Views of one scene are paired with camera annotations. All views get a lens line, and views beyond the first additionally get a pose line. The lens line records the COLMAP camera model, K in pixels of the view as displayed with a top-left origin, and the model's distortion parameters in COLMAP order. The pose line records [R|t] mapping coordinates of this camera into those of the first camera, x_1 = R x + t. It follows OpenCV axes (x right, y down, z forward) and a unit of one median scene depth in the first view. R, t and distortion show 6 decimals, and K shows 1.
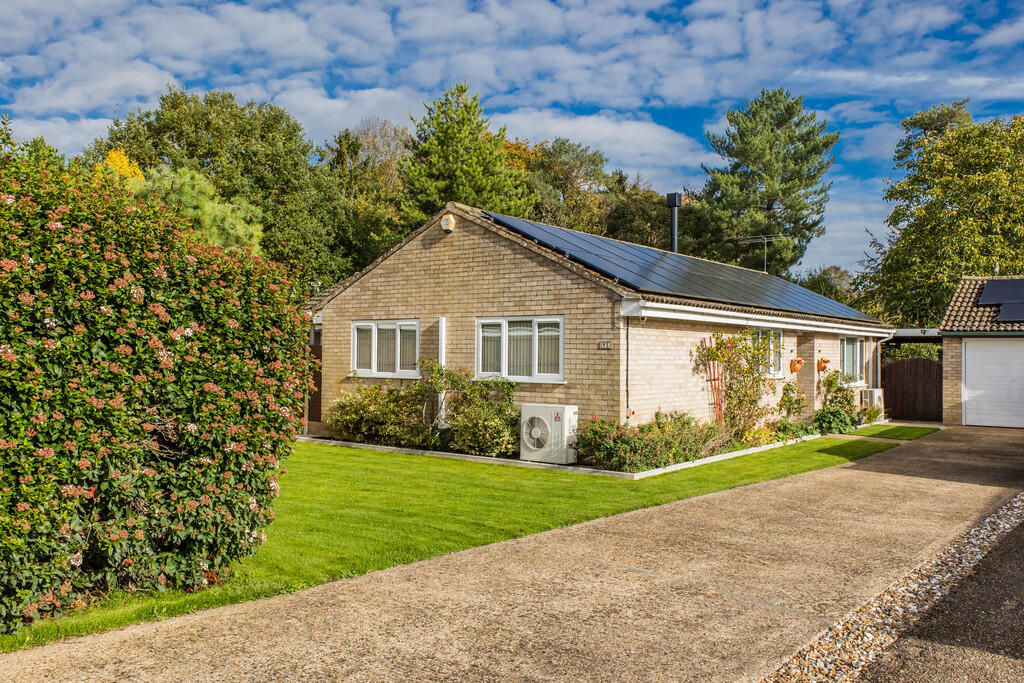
lens RADIAL K [[838.3, 0, 512.0], [0, 838.3, 341.5], [0, 0, 1]] dist [0.031958, -0.006371]
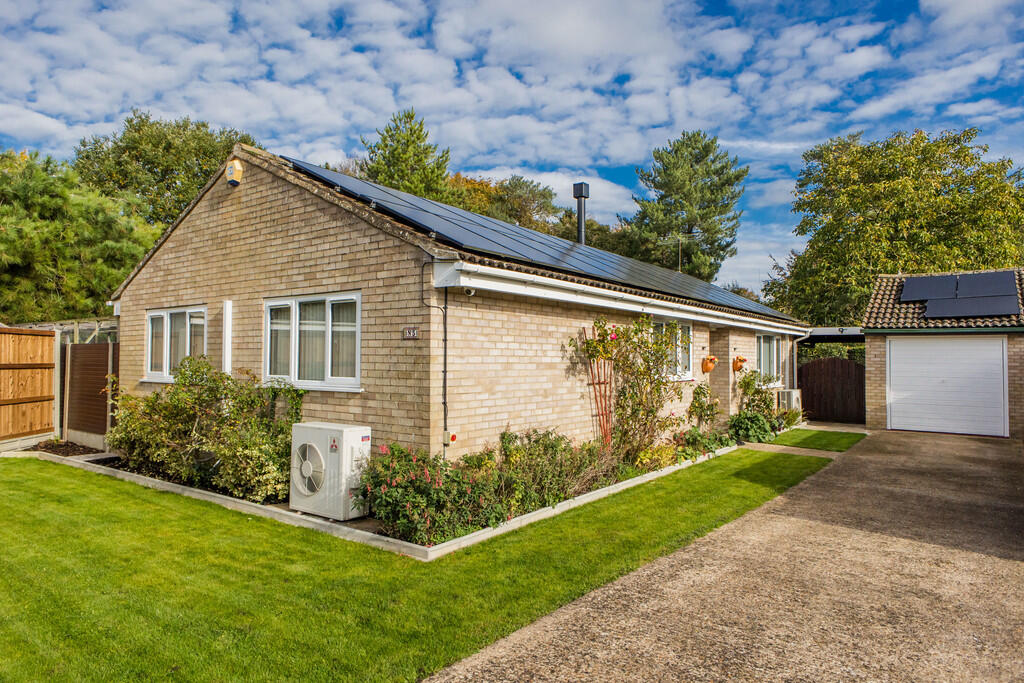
lens RADIAL K [[633.6, 0, 512.0], [0, 633.6, 341.5], [0, 0, 1]] dist [0.031312, 0.001918]
pose [[0.999848, -0.003039, 0.017152, 0.144025], [0.003263, 0.999910, -0.013040, 0.013886], [-0.017111, 0.013094, 0.999768, 0.404556]]
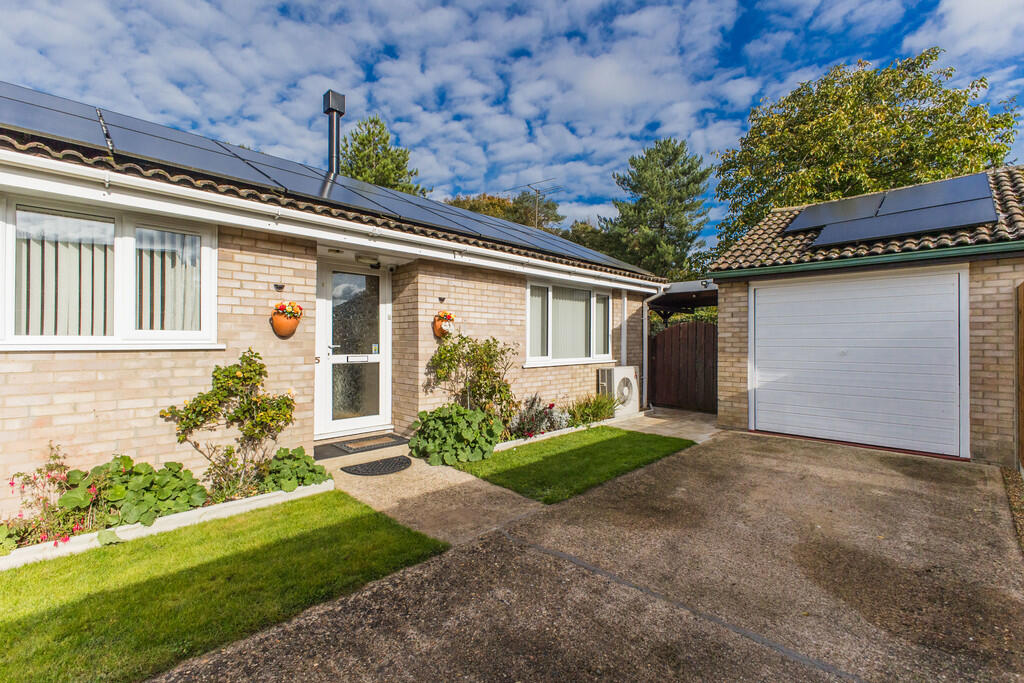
lens RADIAL K [[445.6, 0, 534.0], [0, 445.6, 347.2], [0, 0, 1]] dist [0.002520, 0.031452]
pose [[0.993266, 0.005138, -0.115743, 0.569134], [-0.003744, 0.999918, 0.012261, 0.051565], [0.115796, -0.011745, 0.993204, 0.912346]]
